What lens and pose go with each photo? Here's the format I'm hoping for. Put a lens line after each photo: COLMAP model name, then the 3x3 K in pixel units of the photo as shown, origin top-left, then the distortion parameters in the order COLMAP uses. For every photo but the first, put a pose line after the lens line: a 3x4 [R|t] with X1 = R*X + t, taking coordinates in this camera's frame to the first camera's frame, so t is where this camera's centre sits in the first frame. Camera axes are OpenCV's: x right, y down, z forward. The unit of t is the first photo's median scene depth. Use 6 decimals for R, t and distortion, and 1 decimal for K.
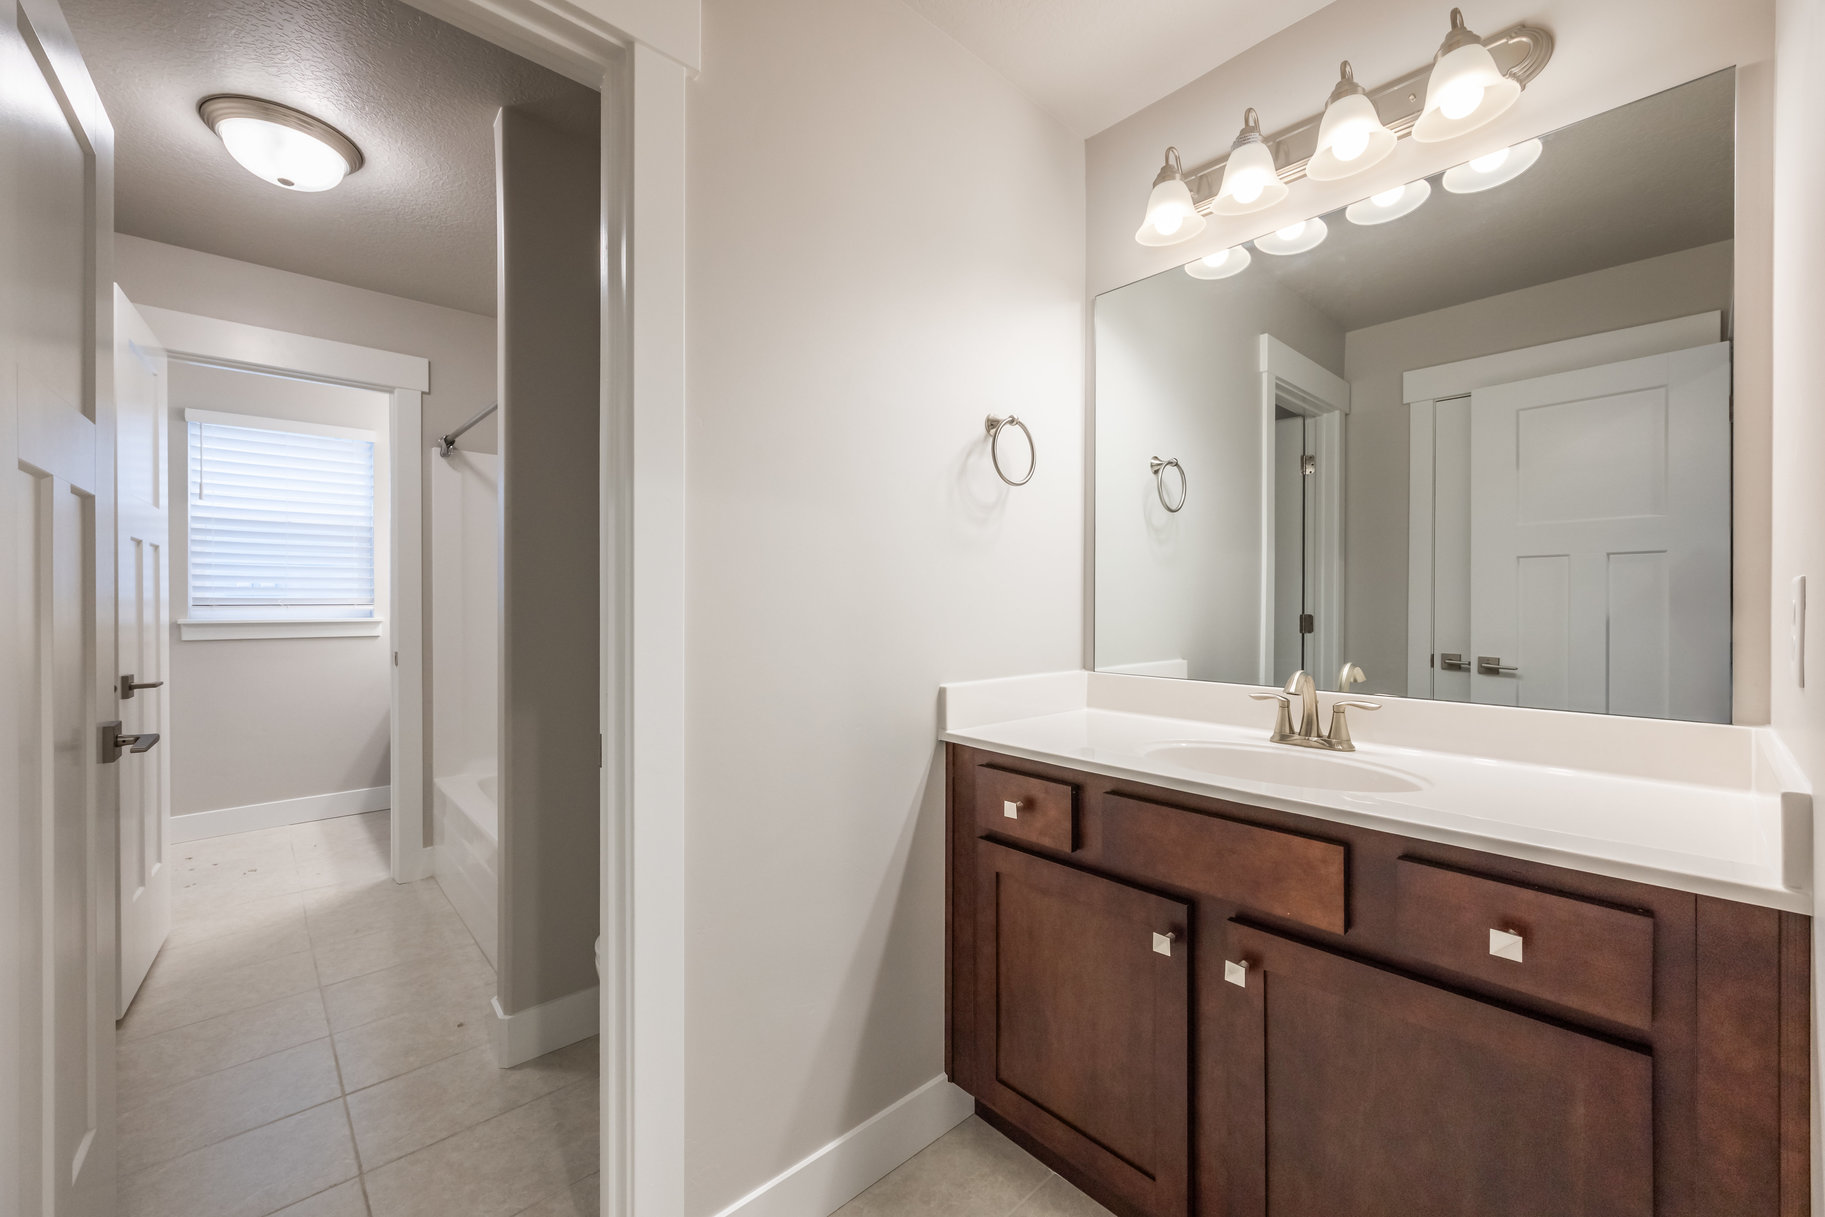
lens RADIAL K [[747.2, 0, 901.4], [0, 747.2, 601.0], [0, 0, 1]] dist [0.002970, -0.000229]
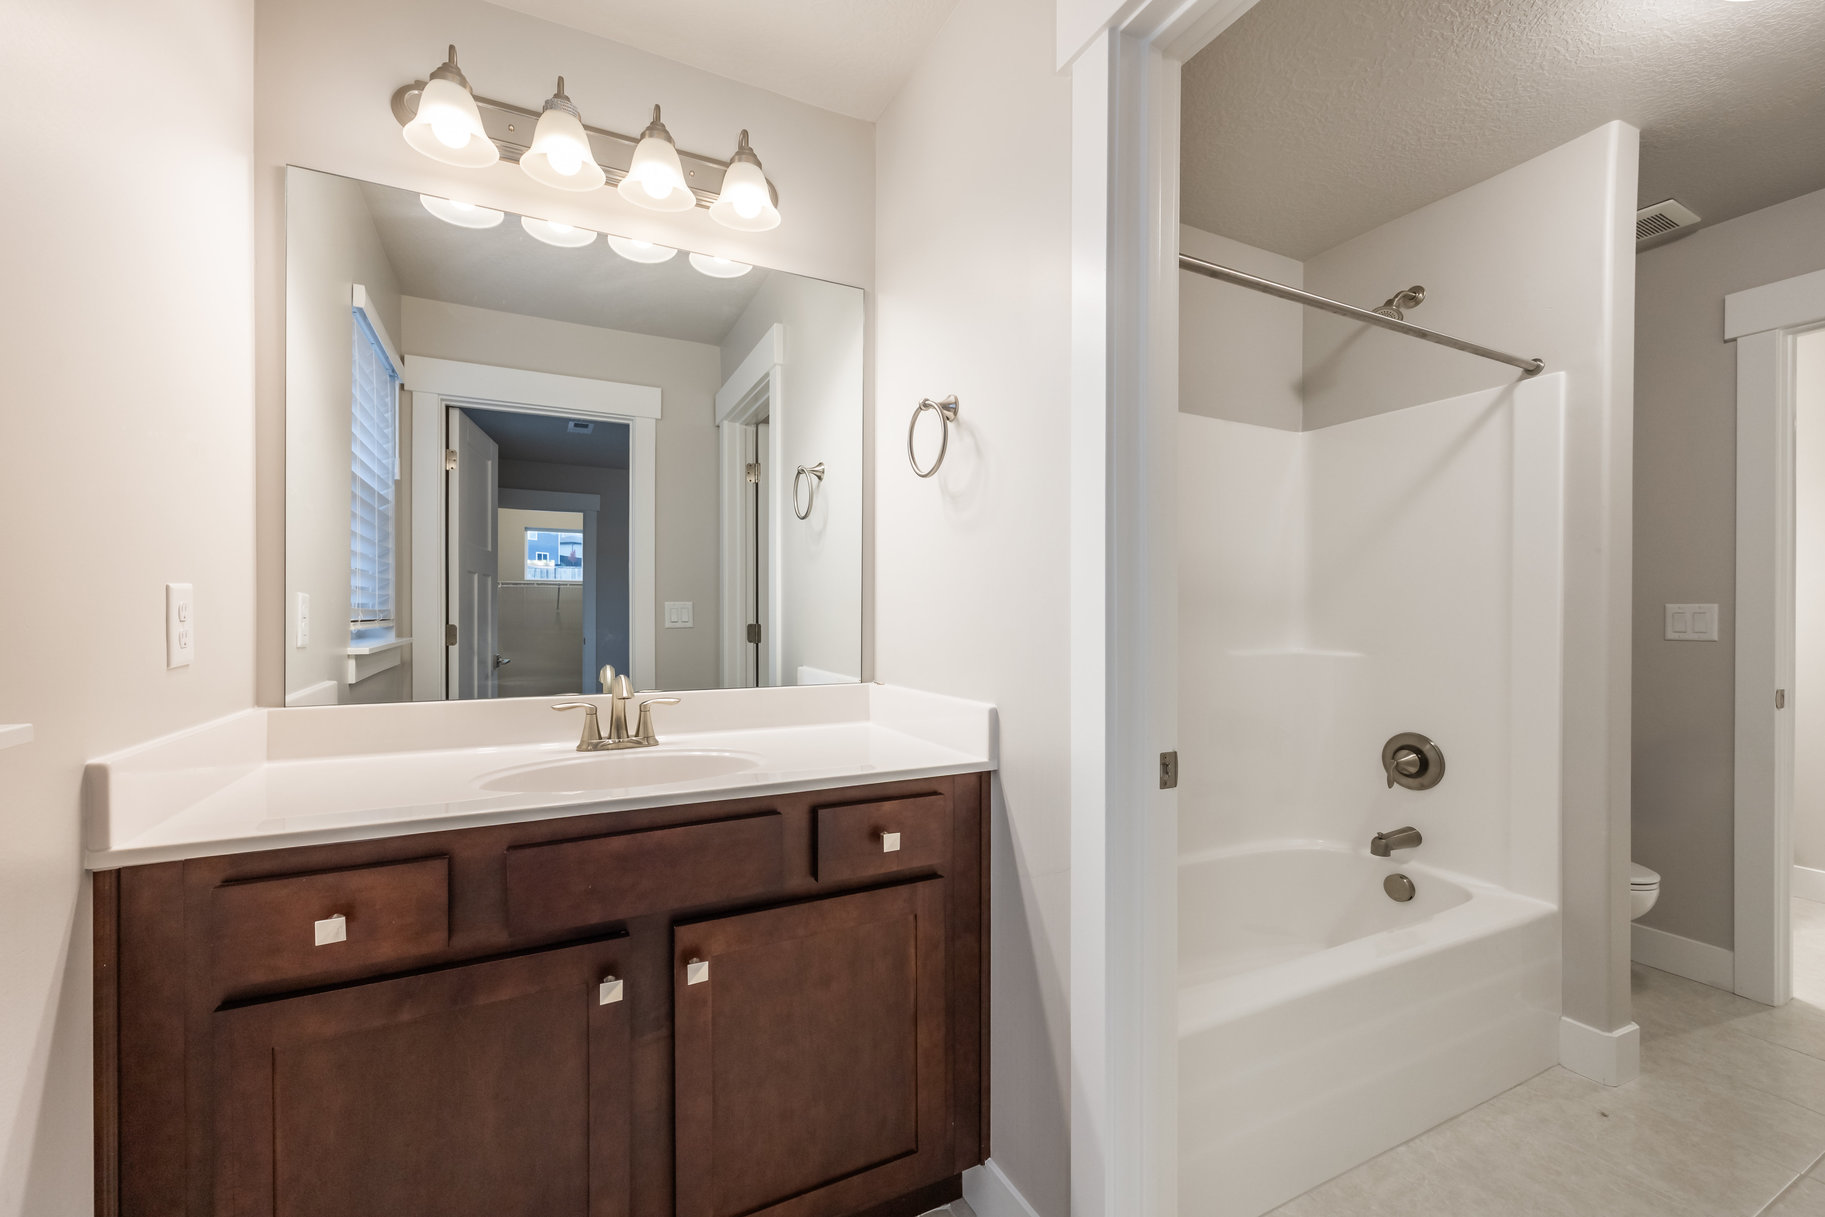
lens RADIAL K [[747.2, 0, 903.5], [0, 747.2, 623.3], [0, 0, 1]] dist [0.002970, -0.000229]
pose [[0.253497, -0.013638, 0.967240, -0.340228], [-0.005322, 0.999866, 0.015493, 0.004474], [-0.967322, -0.009076, 0.253390, 0.353002]]
